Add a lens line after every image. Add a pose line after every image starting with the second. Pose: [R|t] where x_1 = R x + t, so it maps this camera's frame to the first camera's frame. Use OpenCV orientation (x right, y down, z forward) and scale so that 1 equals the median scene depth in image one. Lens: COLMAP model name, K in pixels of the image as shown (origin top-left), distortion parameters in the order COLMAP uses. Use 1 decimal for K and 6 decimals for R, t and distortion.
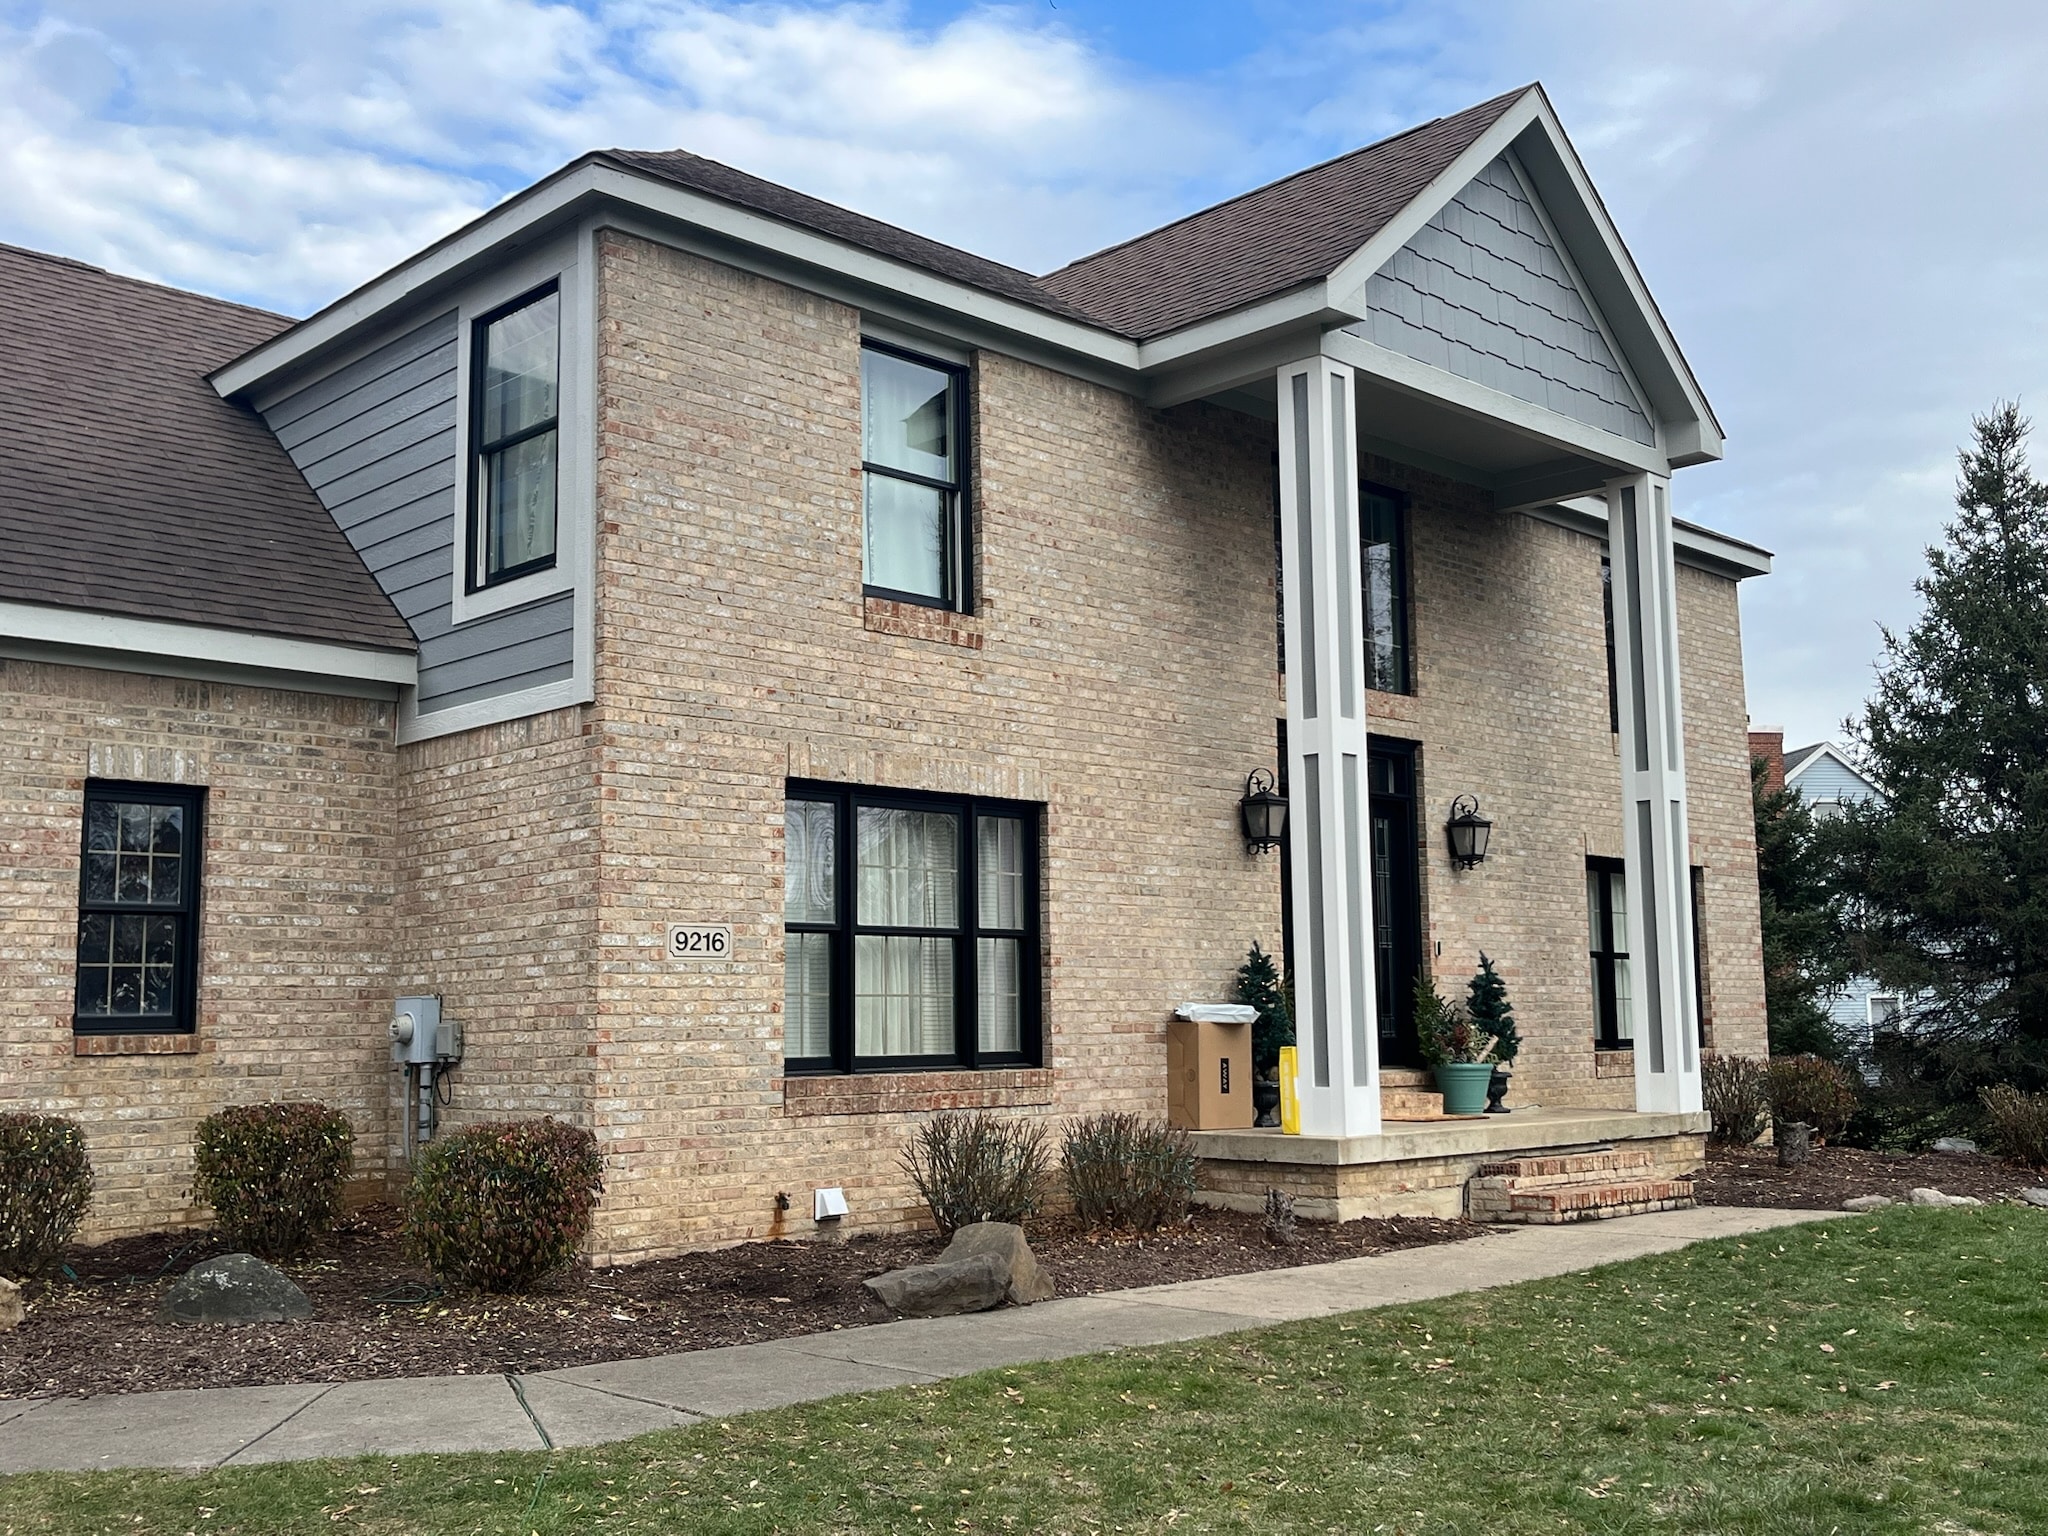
lens RADIAL K [[1993.2, 0, 1028.6], [0, 1993.2, 772.4], [0, 0, 1]] dist [0.008222, 0.000000]
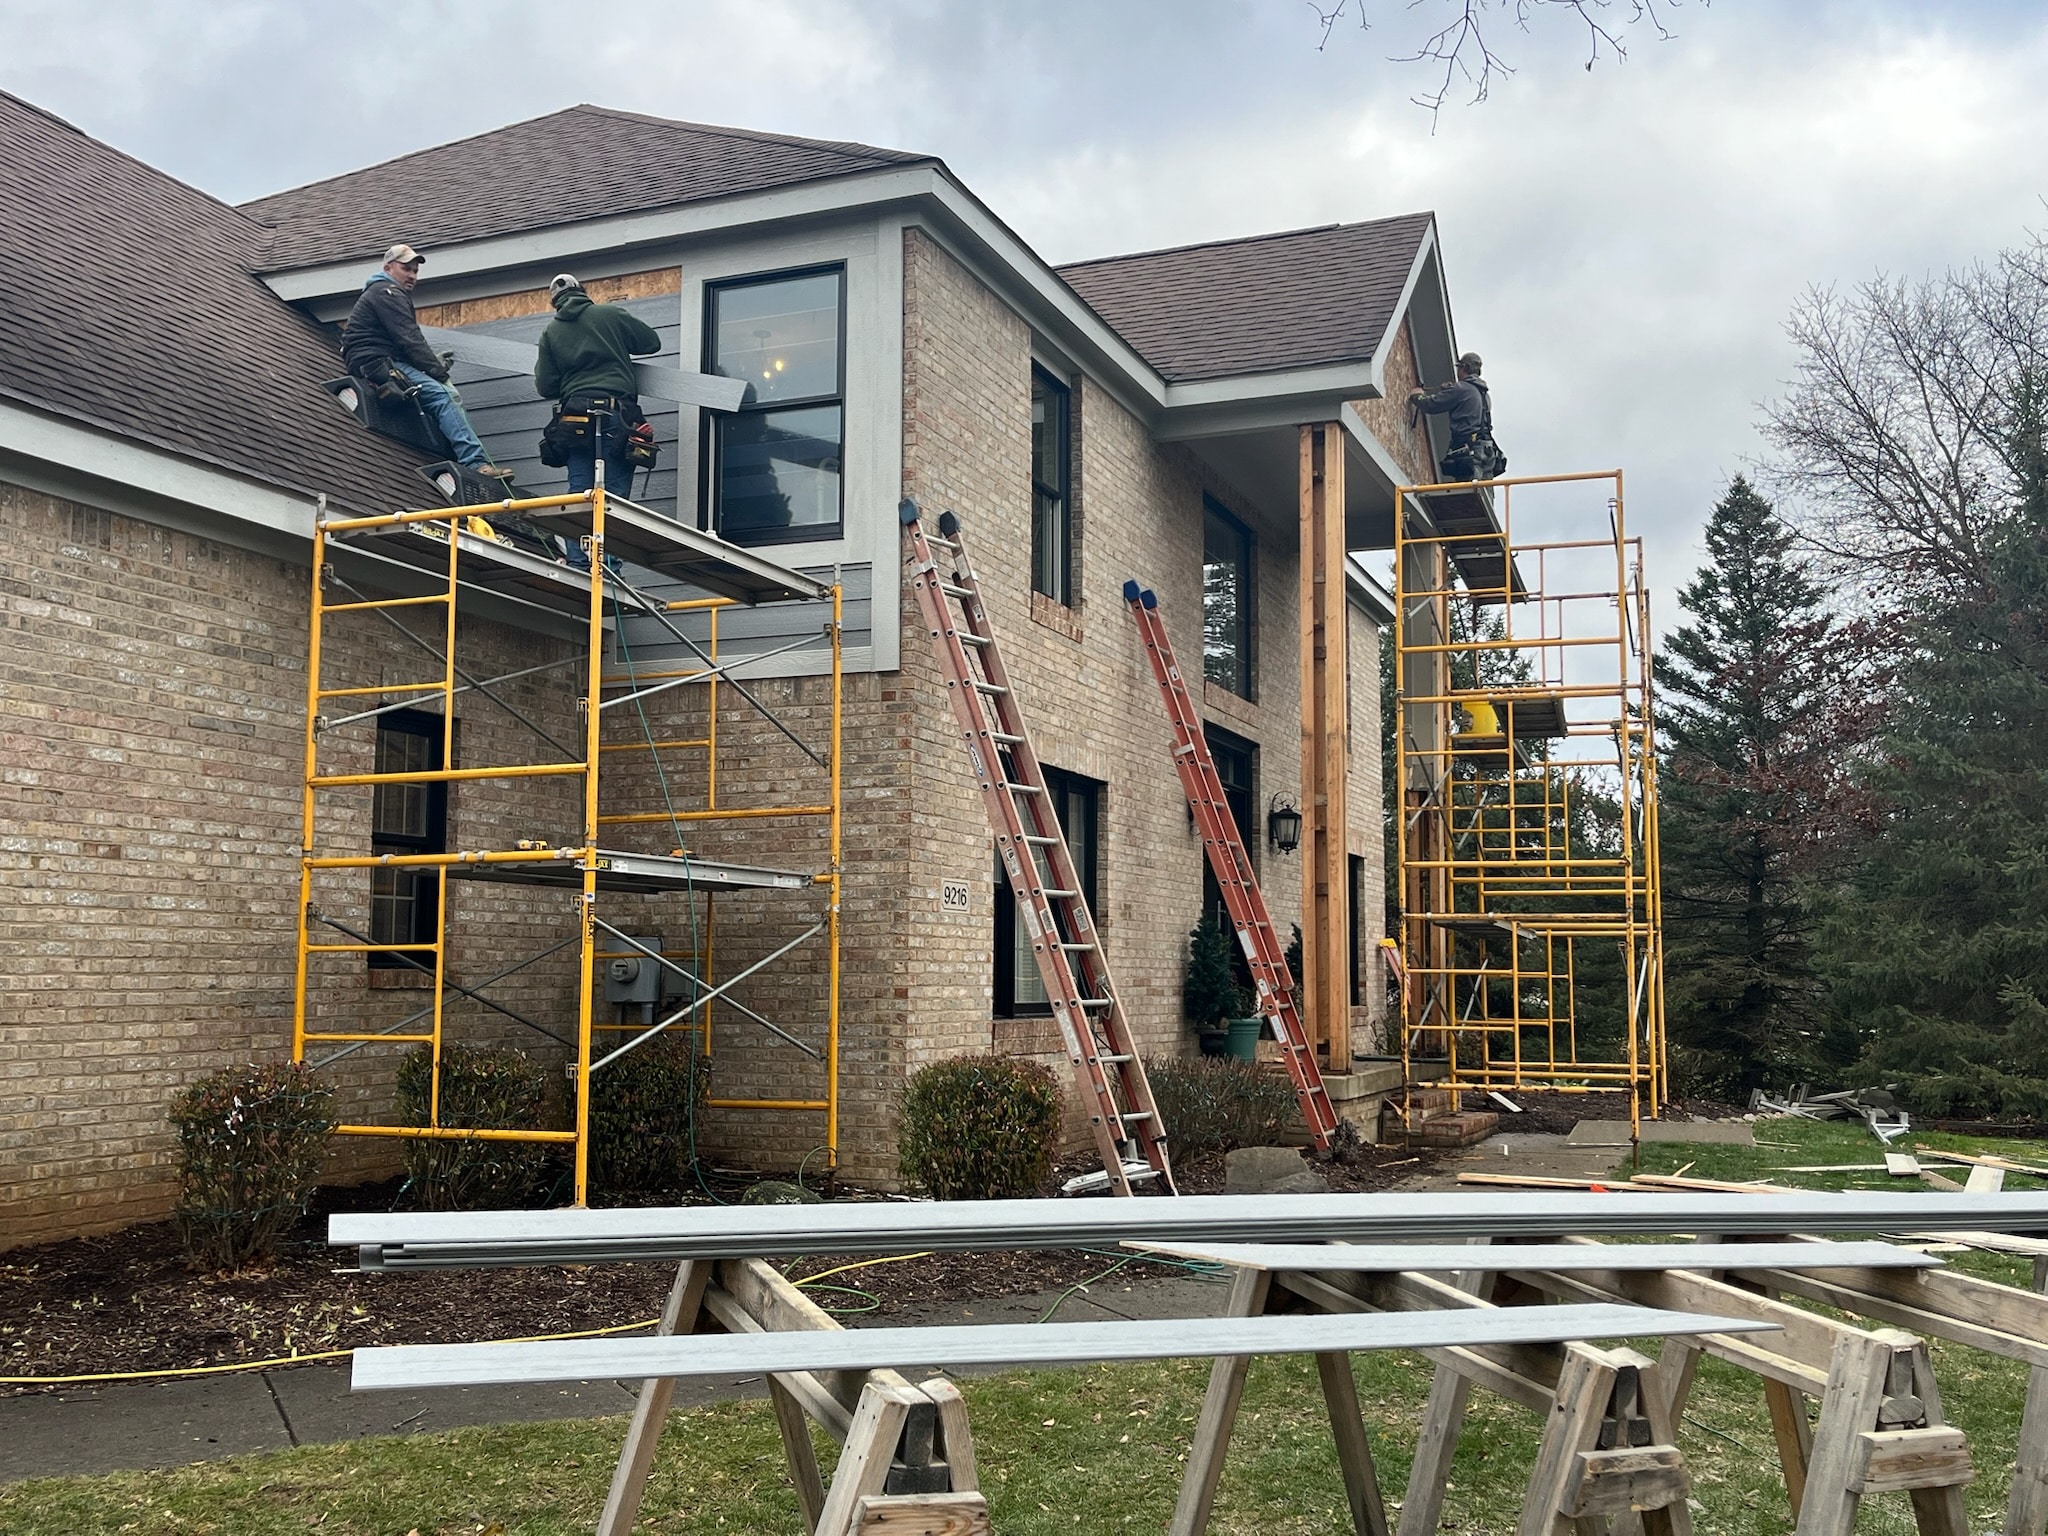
lens RADIAL K [[1880.3, 0, 1019.7], [0, 1880.3, 780.9], [0, 0, 1]] dist [0.037405, 0.000000]
pose [[0.923855, 0.061830, 0.377716, -0.517356], [-0.069451, 0.997564, 0.006575, 0.012431], [-0.376389, -0.032307, 0.925898, 0.032055]]
